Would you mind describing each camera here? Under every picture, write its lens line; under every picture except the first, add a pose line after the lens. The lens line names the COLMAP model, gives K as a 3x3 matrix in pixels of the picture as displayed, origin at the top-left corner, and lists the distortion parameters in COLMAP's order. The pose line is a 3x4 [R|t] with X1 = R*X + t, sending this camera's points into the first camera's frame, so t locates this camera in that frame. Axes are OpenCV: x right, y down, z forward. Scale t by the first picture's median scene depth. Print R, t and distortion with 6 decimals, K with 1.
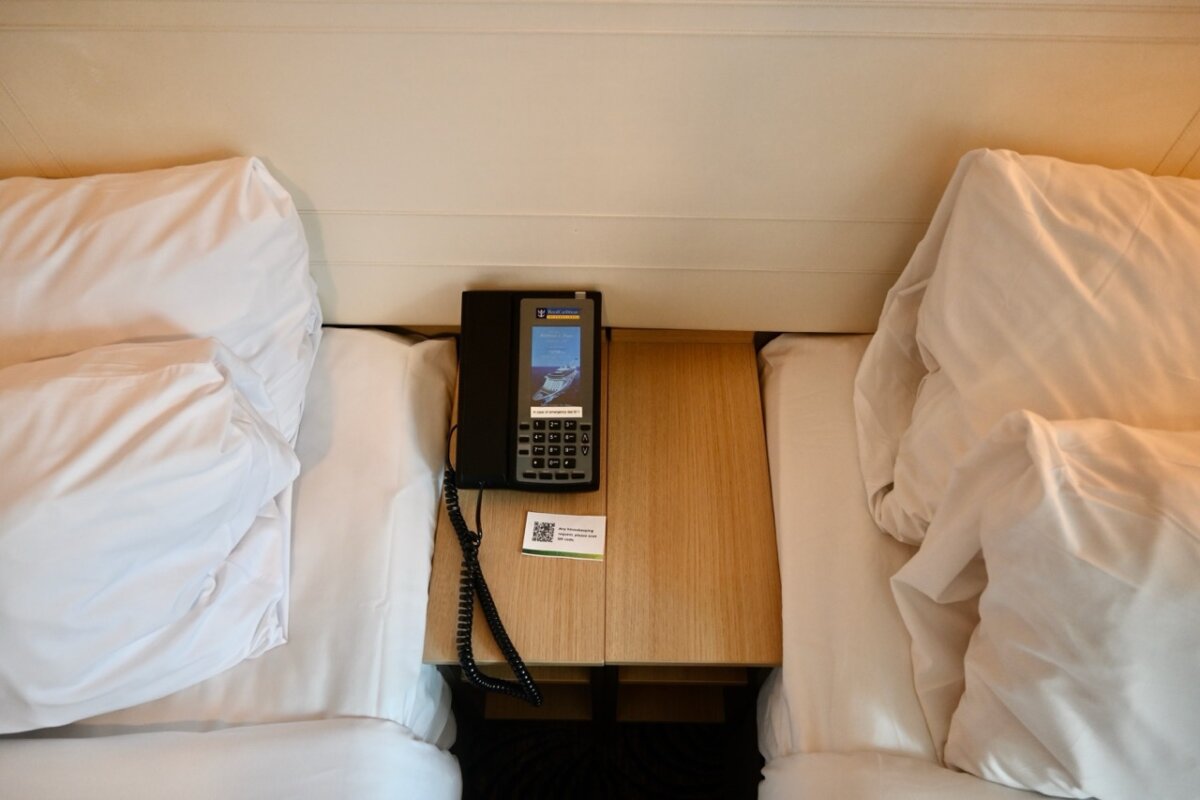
lens RADIAL K [[819.6, 0, 599.1], [0, 819.6, 396.9], [0, 0, 1]] dist [-0.001221, 0.000673]
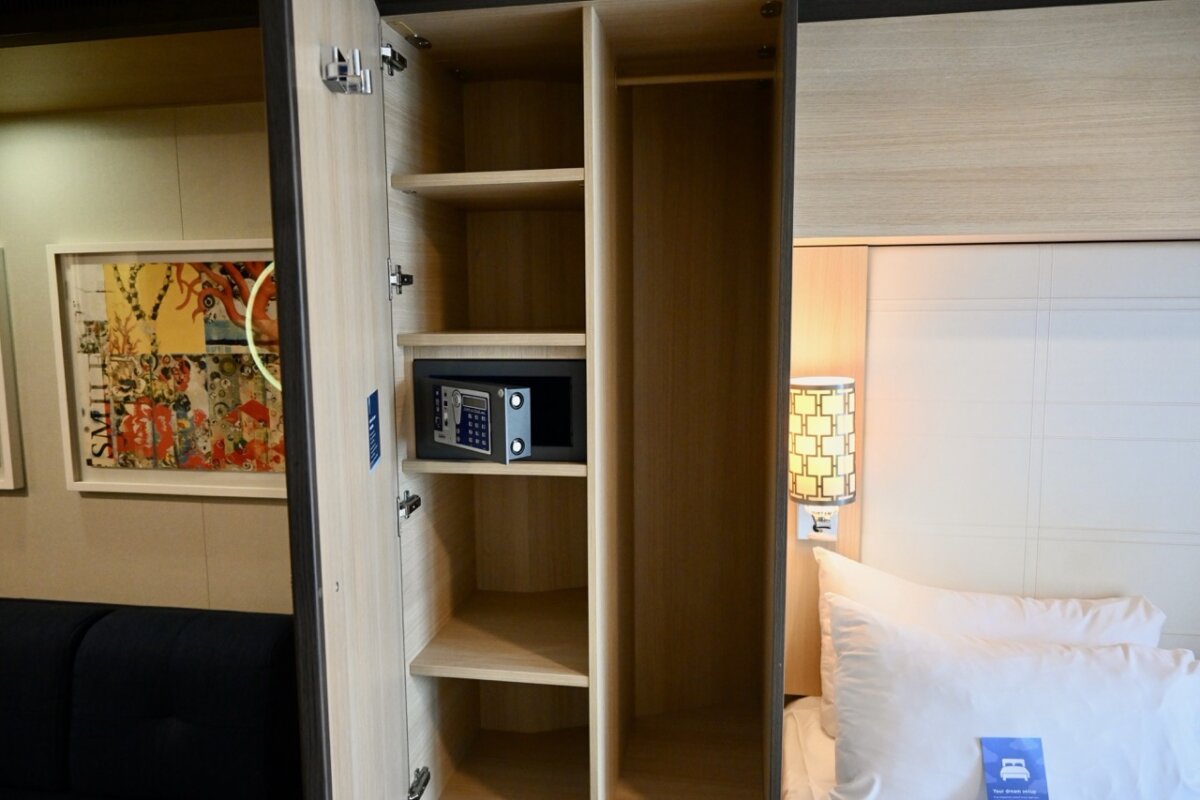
lens RADIAL K [[819.6, 0, 599.1], [0, 819.6, 396.9], [0, 0, 1]] dist [-0.001221, 0.000673]
pose [[0.989073, 0.005664, -0.147315, -1.464188], [-0.117548, 0.633378, -0.764863, 1.215382], [0.088973, 0.773822, 0.627123, -0.980082]]
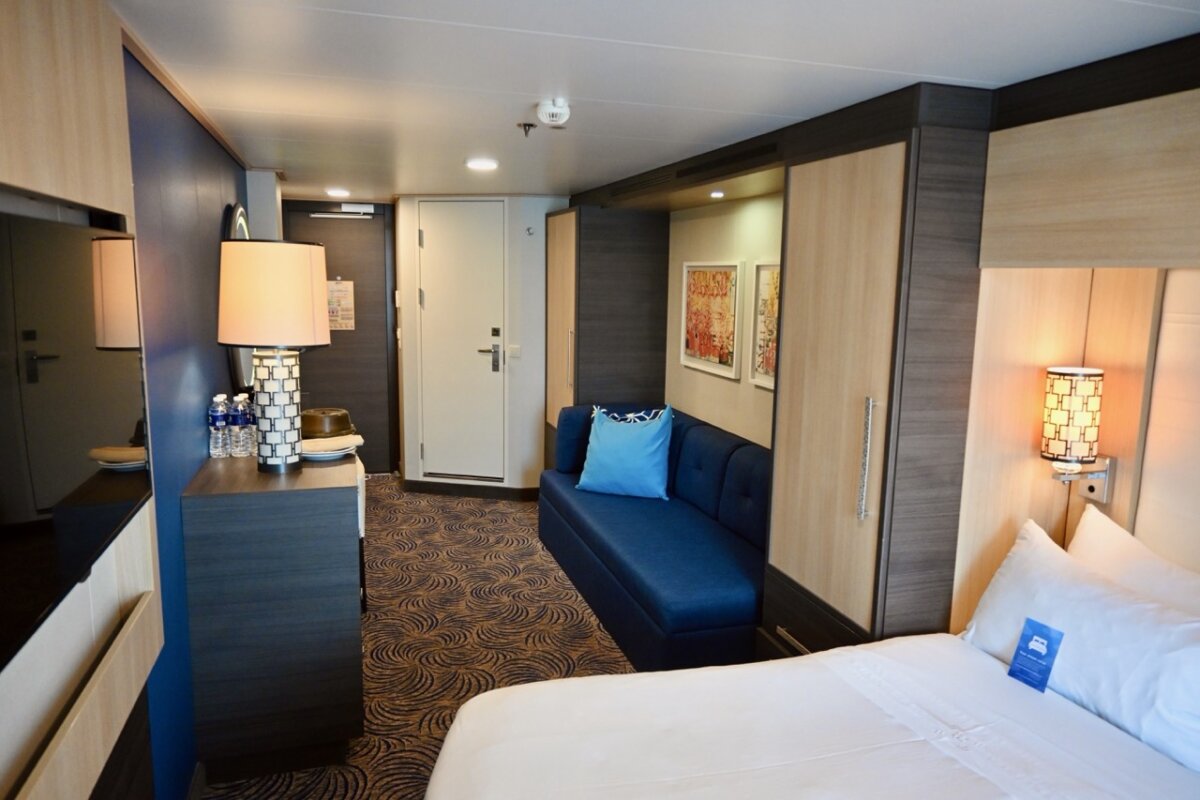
lens RADIAL K [[819.6, 0, 599.1], [0, 819.6, 396.9], [0, 0, 1]] dist [-0.001221, 0.000673]
pose [[0.317312, 0.146500, -0.936937, 0.855816], [-0.808285, 0.558502, -0.186414, 1.391924], [0.495971, 0.816464, 0.295634, -1.192786]]
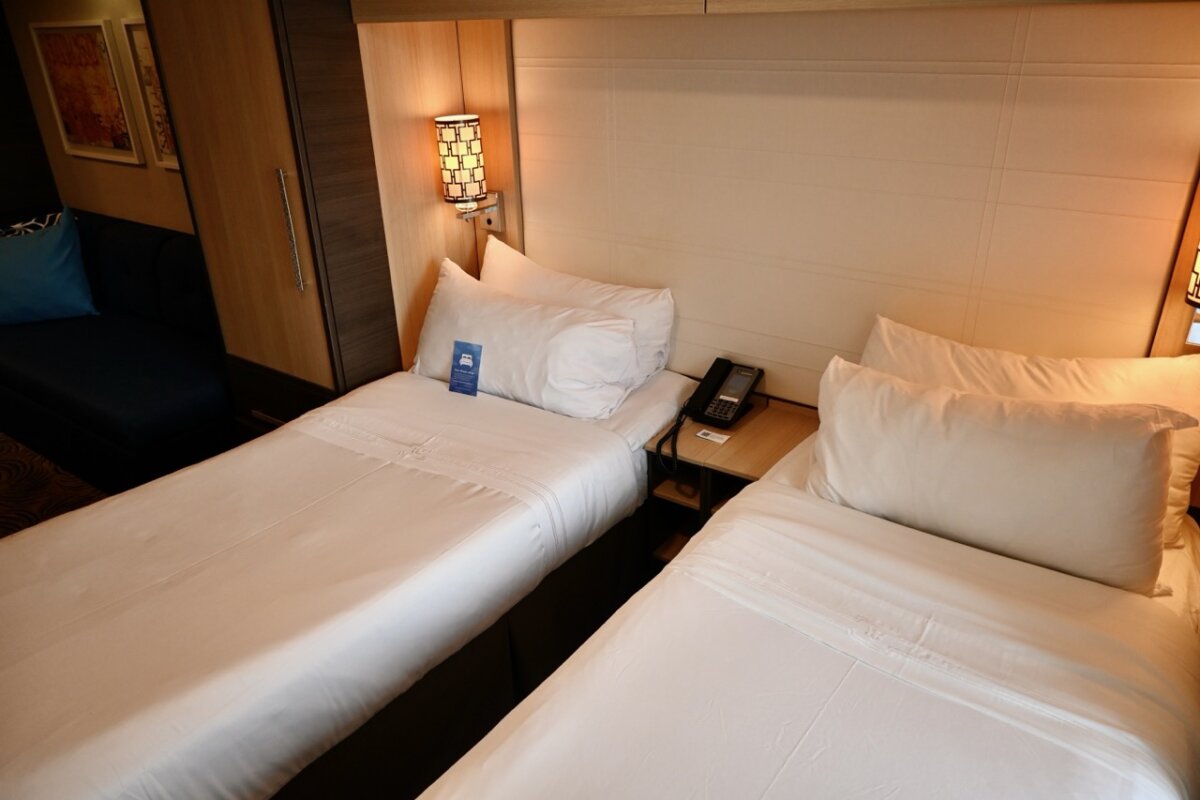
lens RADIAL K [[819.6, 0, 599.1], [0, 819.6, 396.9], [0, 0, 1]] dist [-0.001221, 0.000673]
pose [[0.826862, 0.217542, -0.518627, 1.044441], [-0.459632, 0.792799, -0.400260, 1.359612], [0.324094, 0.569338, 0.755525, -1.219669]]
